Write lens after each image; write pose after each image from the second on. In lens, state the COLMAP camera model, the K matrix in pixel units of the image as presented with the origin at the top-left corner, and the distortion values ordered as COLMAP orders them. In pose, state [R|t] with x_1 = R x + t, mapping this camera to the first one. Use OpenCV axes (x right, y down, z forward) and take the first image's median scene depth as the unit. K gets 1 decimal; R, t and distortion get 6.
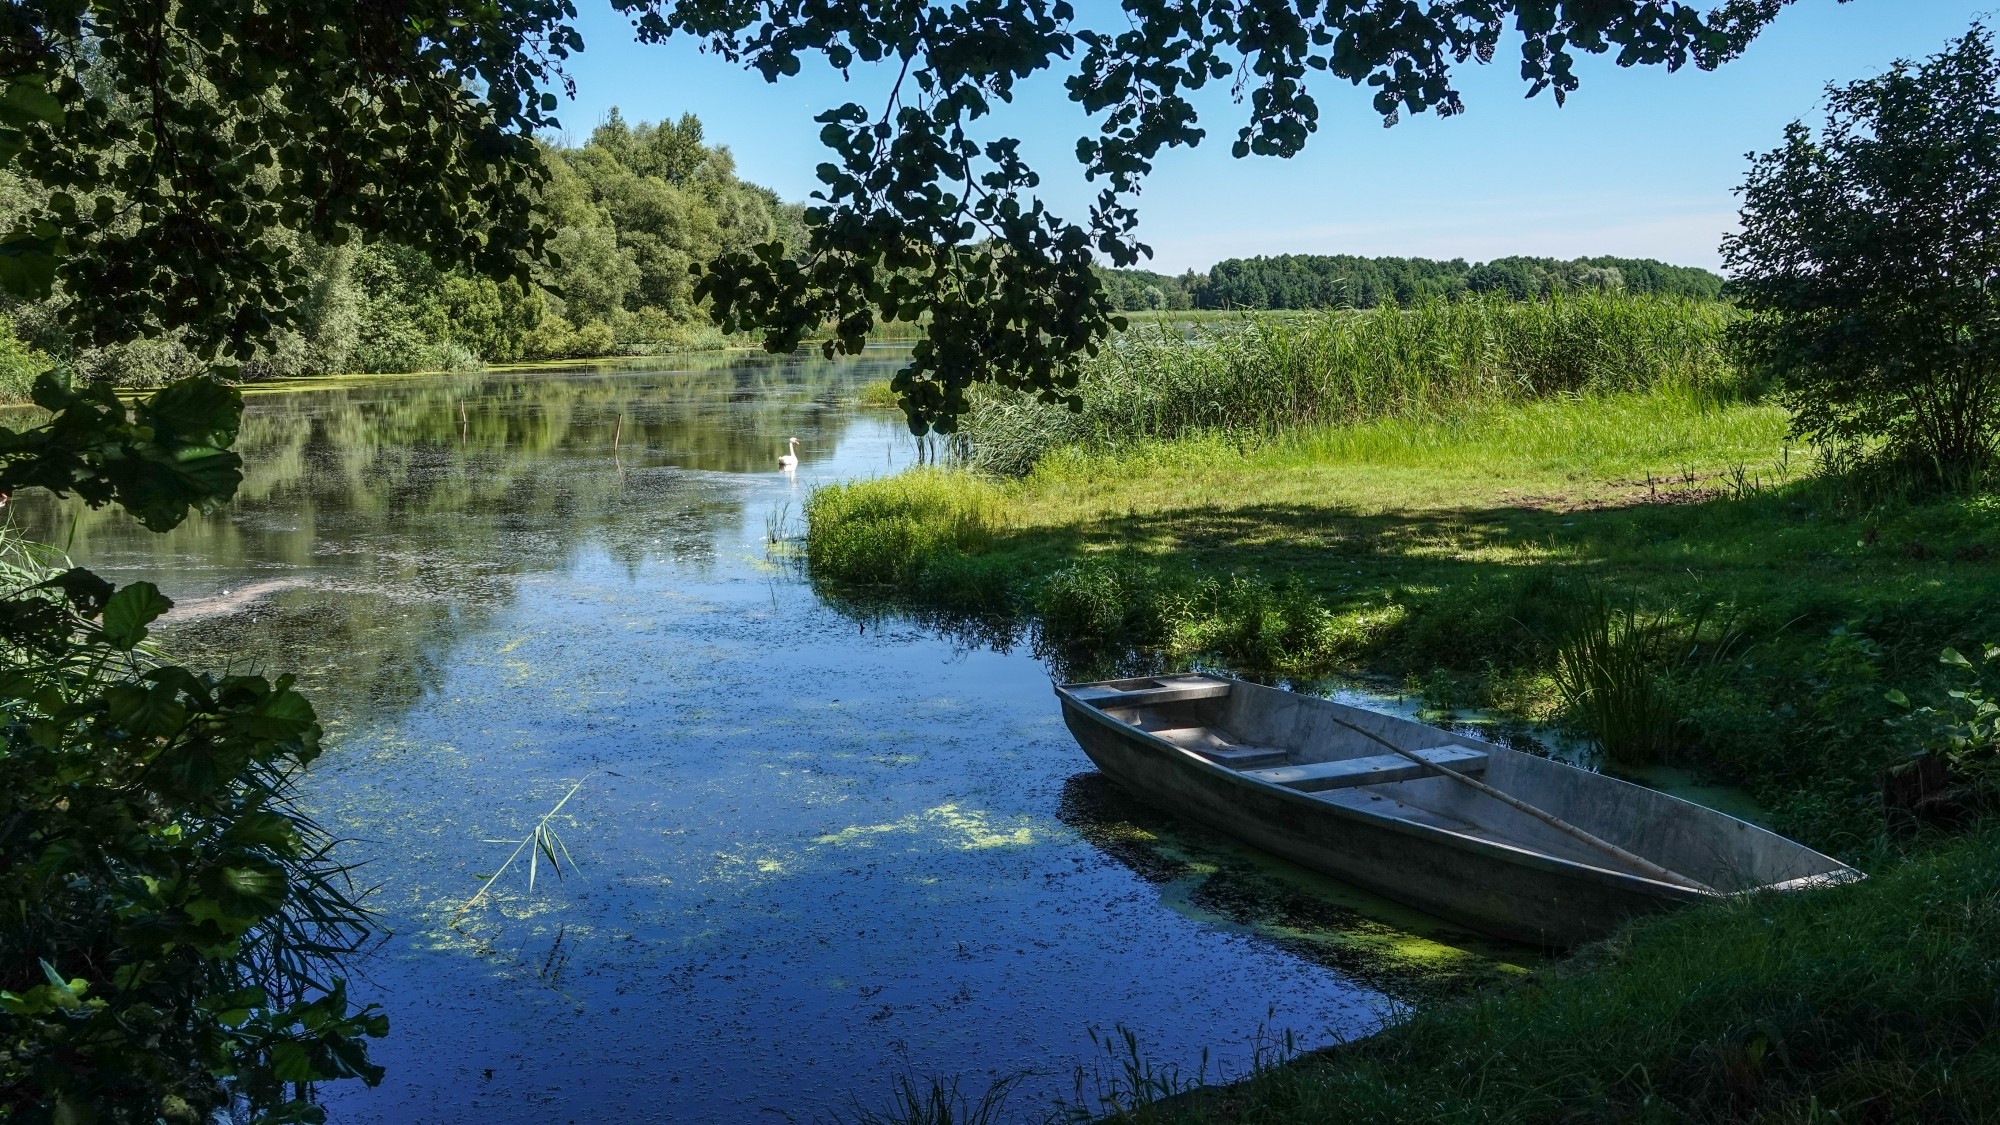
lens RADIAL K [[1813.3, 0, 999.8], [0, 1813.3, 562.3], [0, 0, 1]] dist [-0.018990, -0.002640]
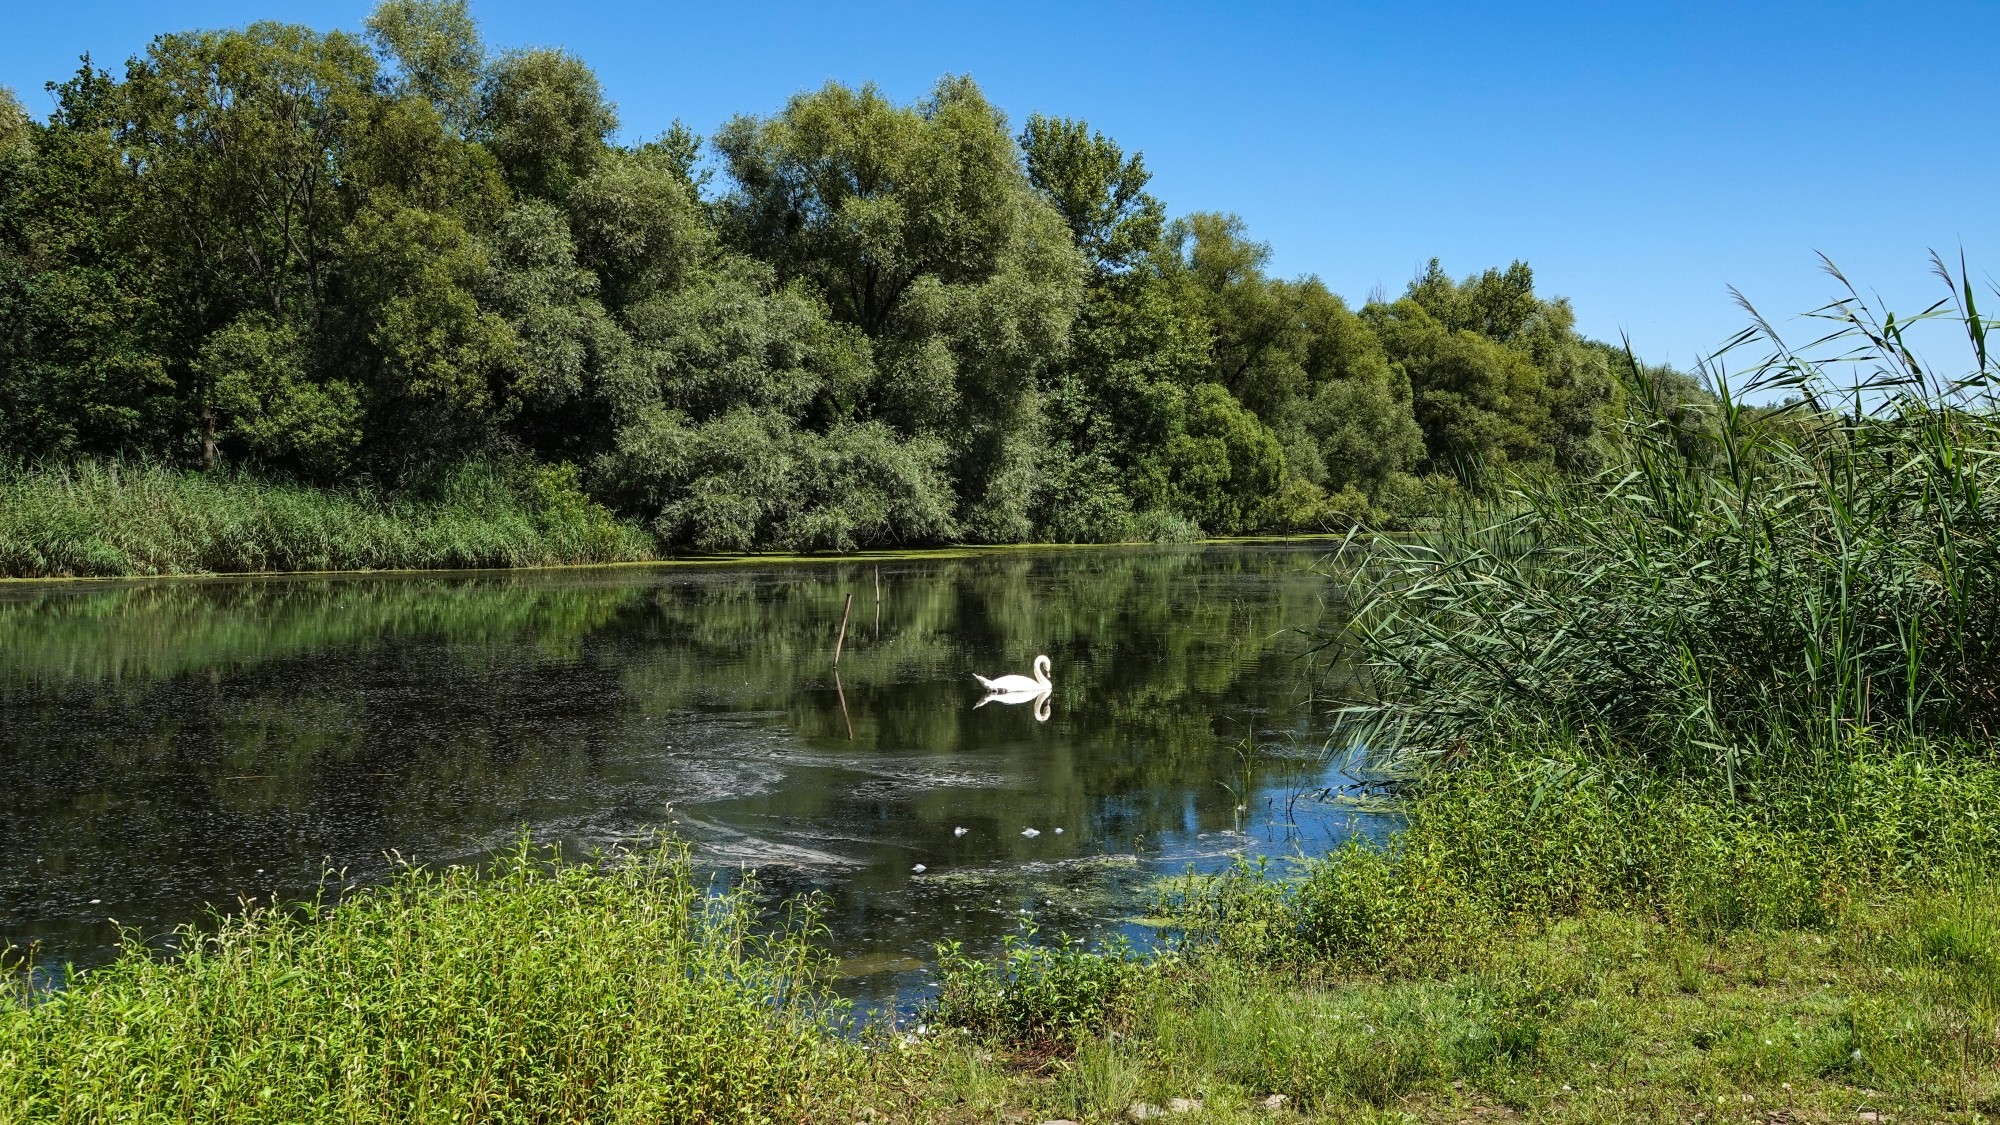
lens RADIAL K [[1813.3, 0, 1001.3], [0, 1813.3, 561.8], [0, 0, 1]] dist [-0.018990, -0.002640]
pose [[0.888685, 0.021701, -0.458004, 0.016392], [-0.067450, 0.994200, -0.083770, -0.016542], [0.453530, 0.105338, 0.884994, 0.174098]]
